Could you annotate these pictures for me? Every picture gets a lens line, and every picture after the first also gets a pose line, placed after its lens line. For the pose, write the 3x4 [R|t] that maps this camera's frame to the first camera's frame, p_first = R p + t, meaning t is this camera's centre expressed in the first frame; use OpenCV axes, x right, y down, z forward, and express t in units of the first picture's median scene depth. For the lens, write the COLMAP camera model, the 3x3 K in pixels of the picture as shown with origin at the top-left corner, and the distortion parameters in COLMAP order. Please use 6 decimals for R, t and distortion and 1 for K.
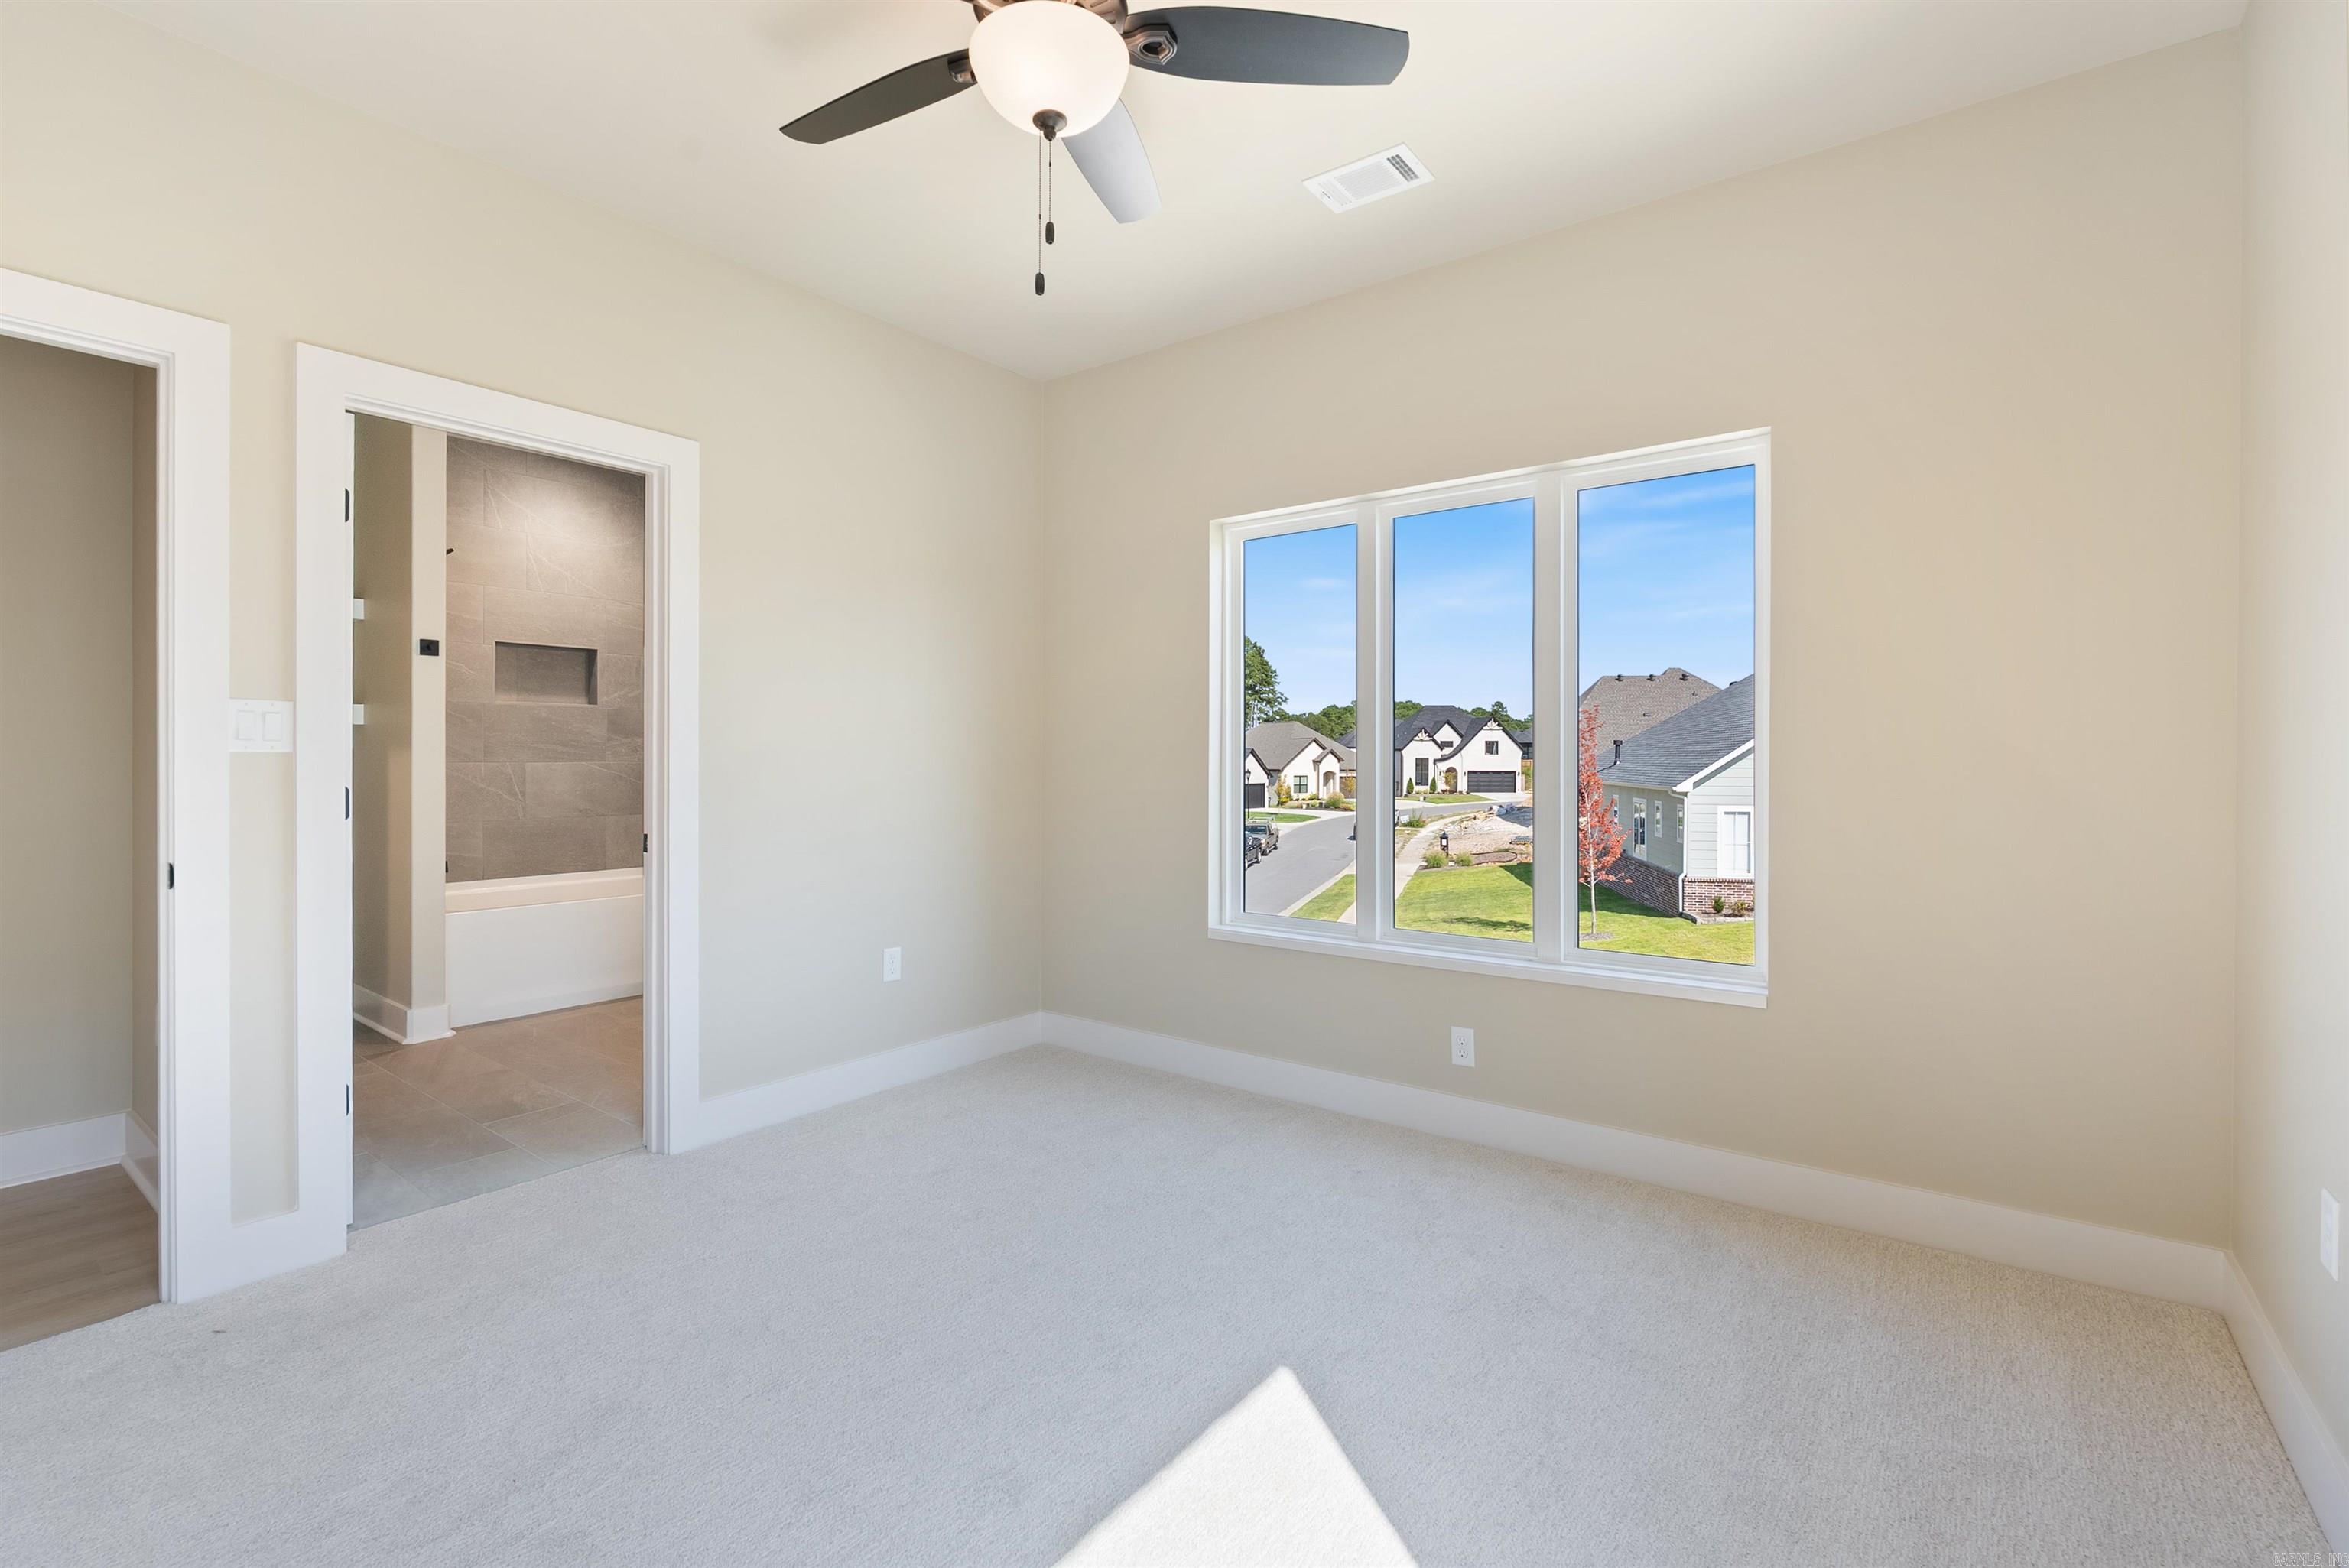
lens RADIAL K [[1033.0, 0, 1177.4], [0, 1033.0, 771.7], [0, 0, 1]] dist [-0.003929, -0.001215]
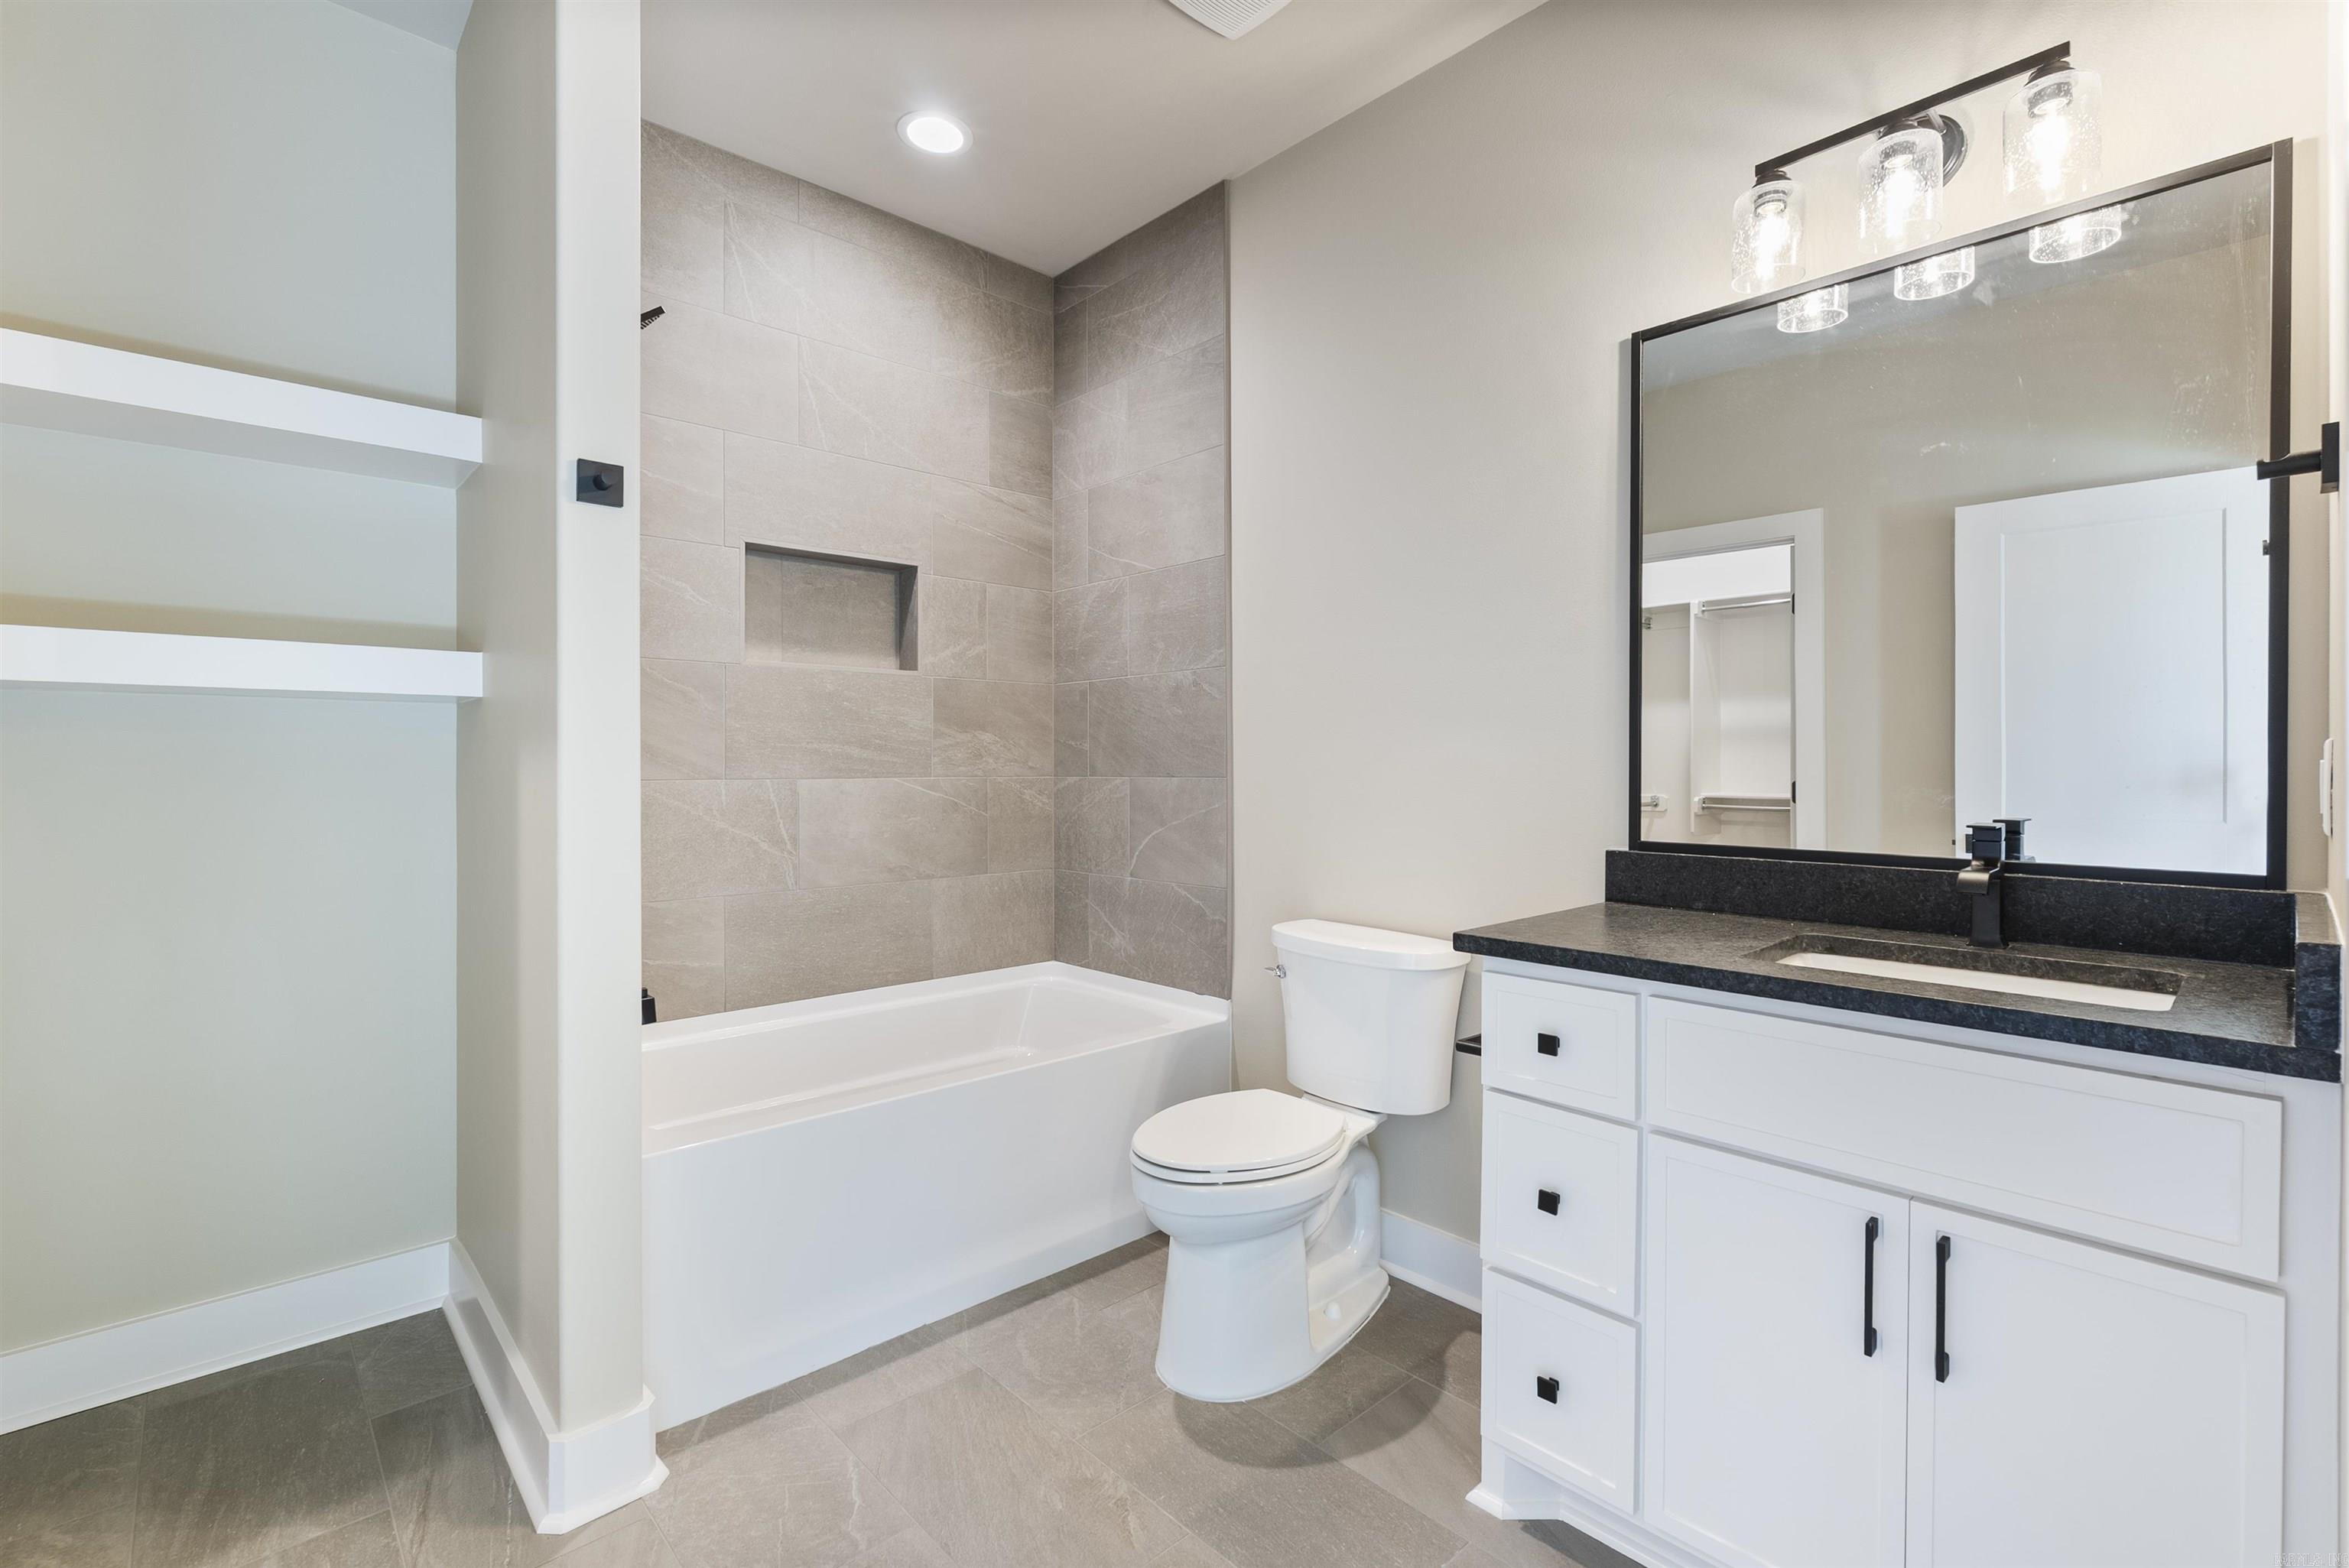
lens RADIAL K [[1033.0, 0, 1174.8], [0, 1033.0, 781.2], [0, 0, 1]] dist [-0.003929, -0.001215]
pose [[0.984991, -0.001017, -0.172600, -0.352821], [0.001299, 0.999998, 0.001524, -0.008465], [0.172598, -0.001725, 0.984991, 0.517058]]
